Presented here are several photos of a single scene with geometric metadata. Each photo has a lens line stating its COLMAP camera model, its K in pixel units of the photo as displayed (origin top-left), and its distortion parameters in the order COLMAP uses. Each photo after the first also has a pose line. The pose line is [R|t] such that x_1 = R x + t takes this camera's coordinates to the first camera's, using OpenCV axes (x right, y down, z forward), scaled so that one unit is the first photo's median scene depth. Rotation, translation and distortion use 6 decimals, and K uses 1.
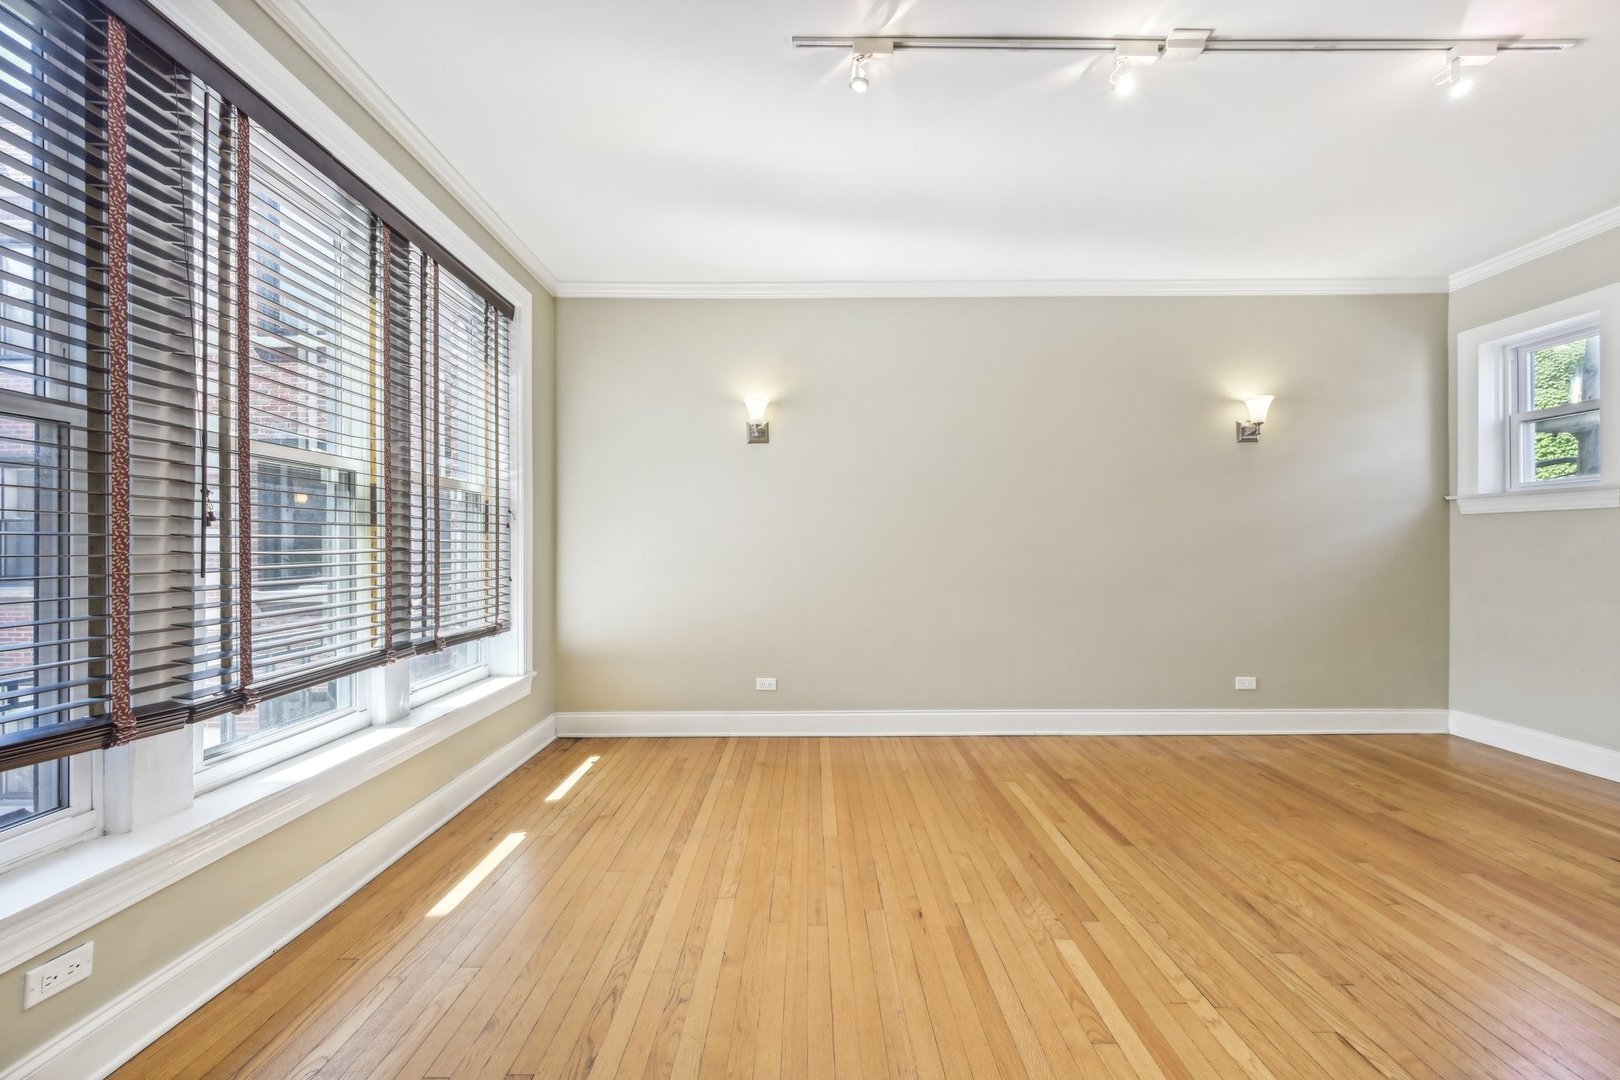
lens RADIAL K [[648.1, 0, 810.8], [0, 648.1, 548.4], [0, 0, 1]] dist [-0.003284, 0.000791]
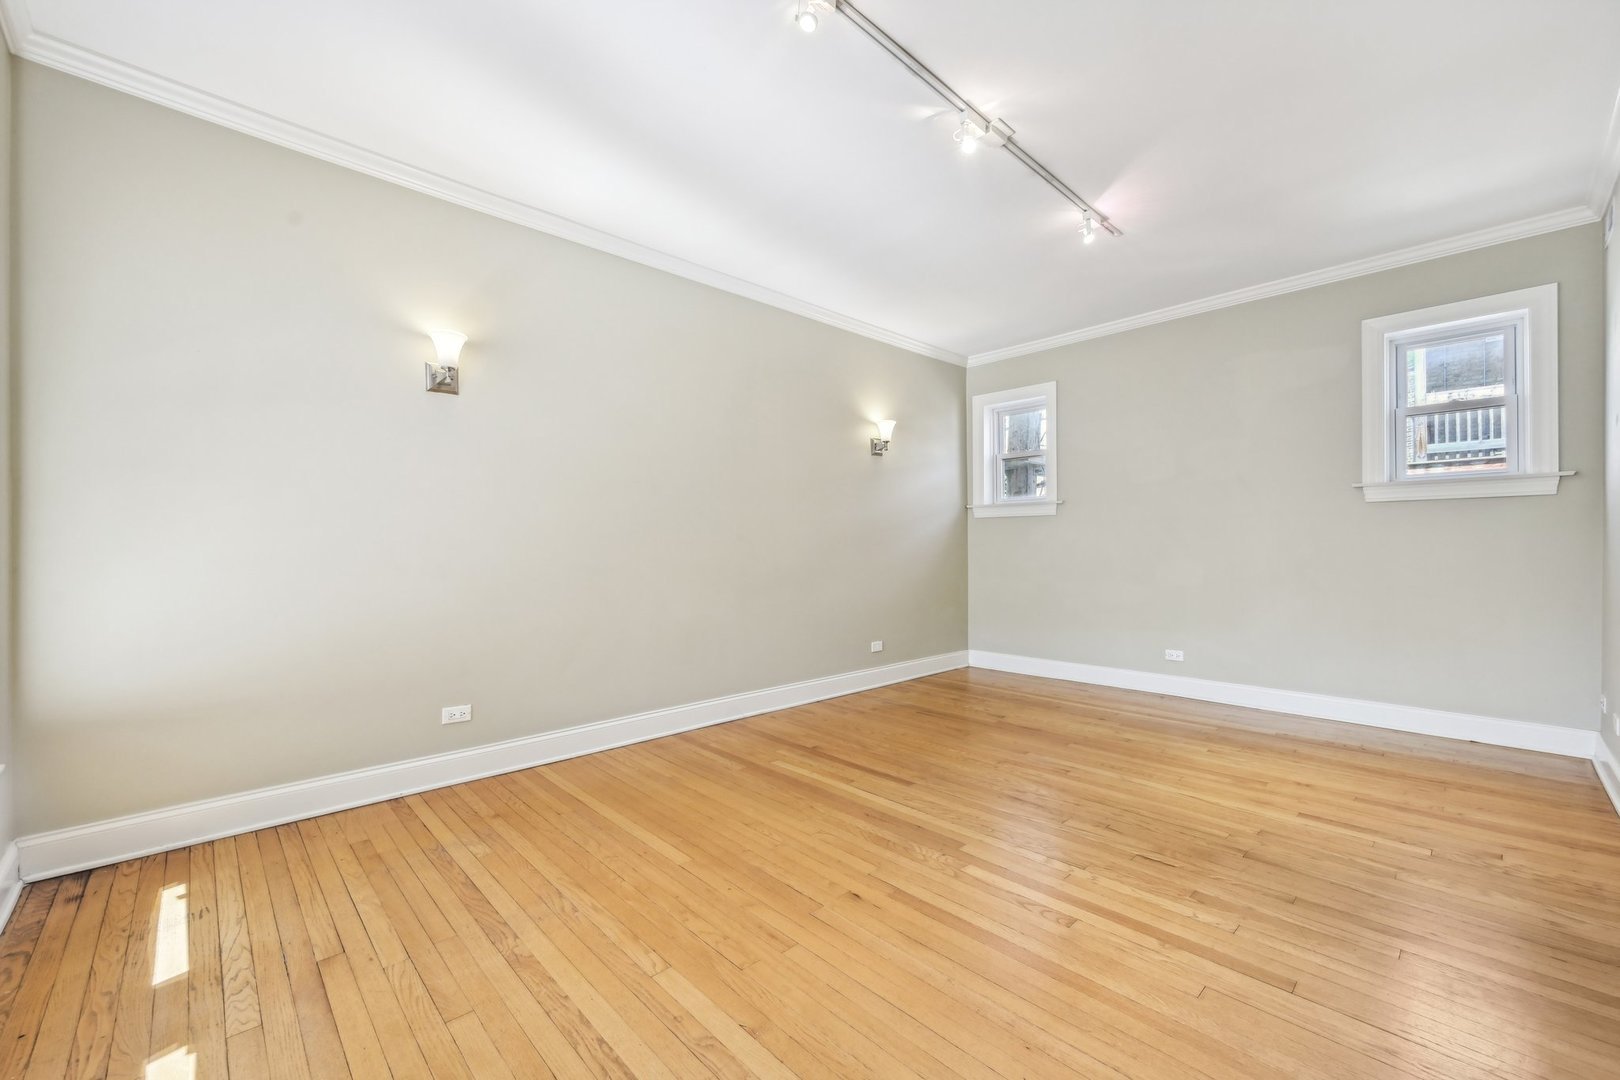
lens RADIAL K [[648.1, 0, 810.8], [0, 648.1, 548.4], [0, 0, 1]] dist [-0.003284, 0.000791]
pose [[0.725865, -0.000831, 0.687837, -0.335637], [0.003908, 0.999988, -0.002915, 0.023472], [-0.687826, 0.004804, 0.725860, 0.197678]]
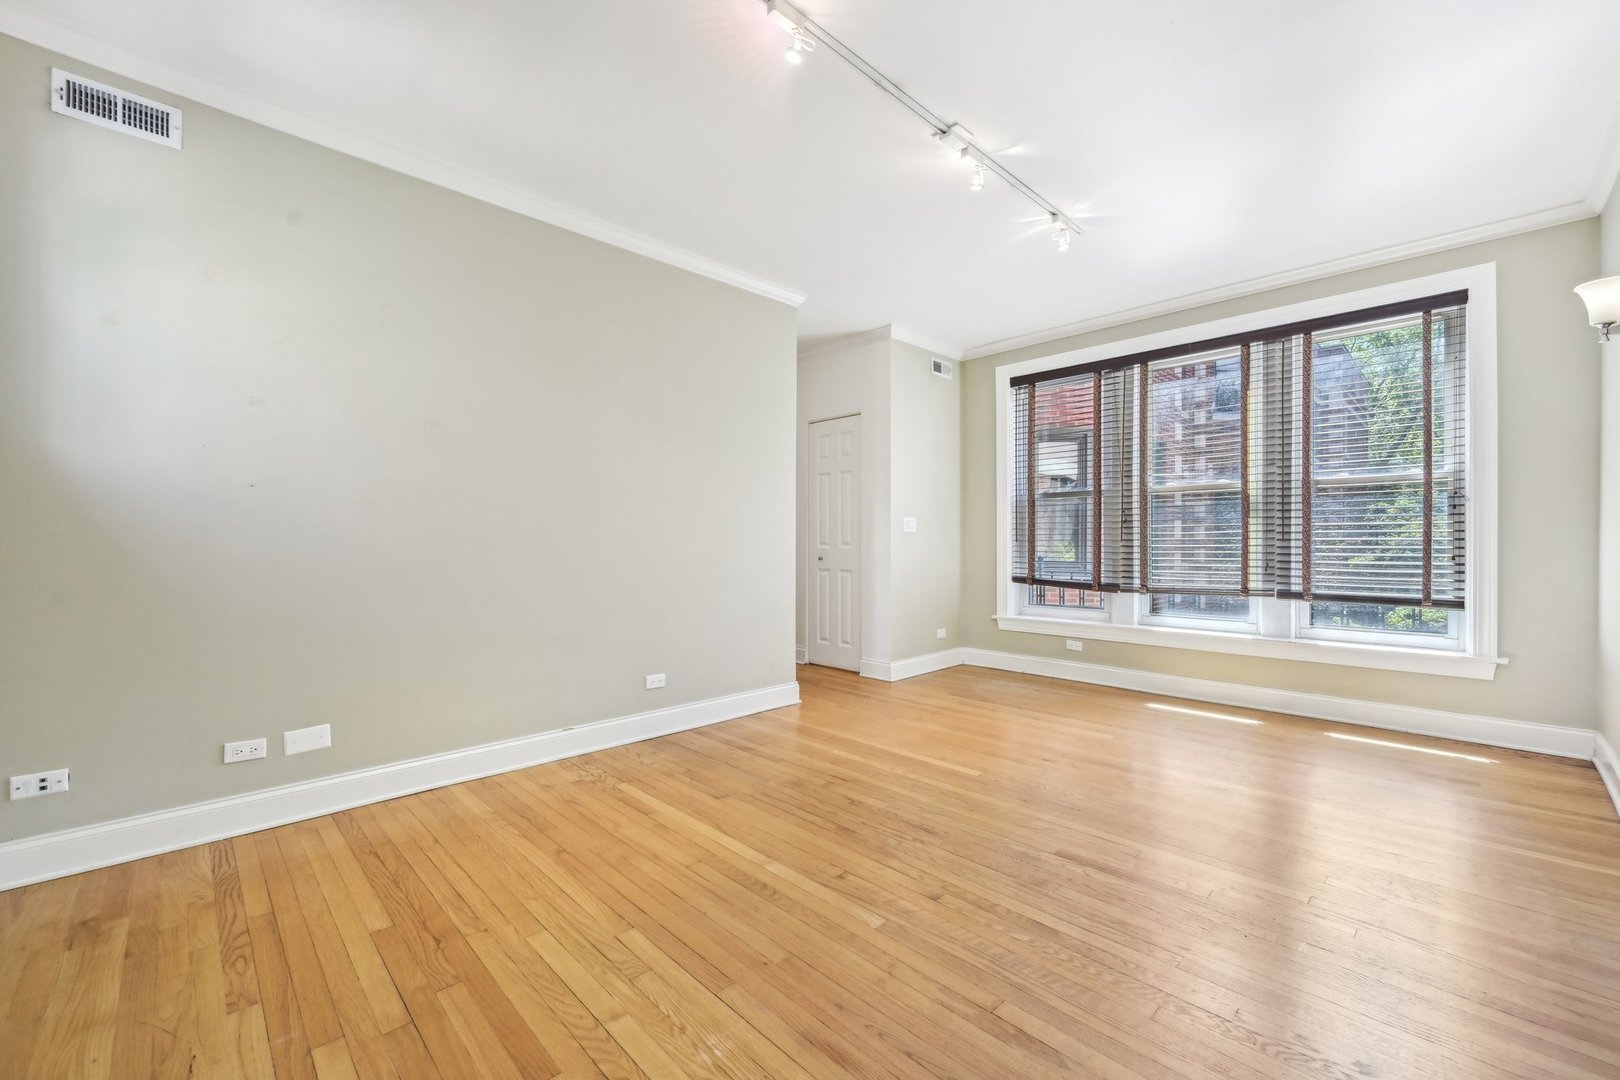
lens RADIAL K [[648.1, 0, 810.8], [0, 648.1, 548.4], [0, 0, 1]] dist [-0.003284, 0.000791]
pose [[-0.717375, 0.010254, -0.696612, 1.001575], [0.001549, 0.999913, 0.013123, 0.017601], [0.696686, 0.008335, -0.717328, 1.034425]]
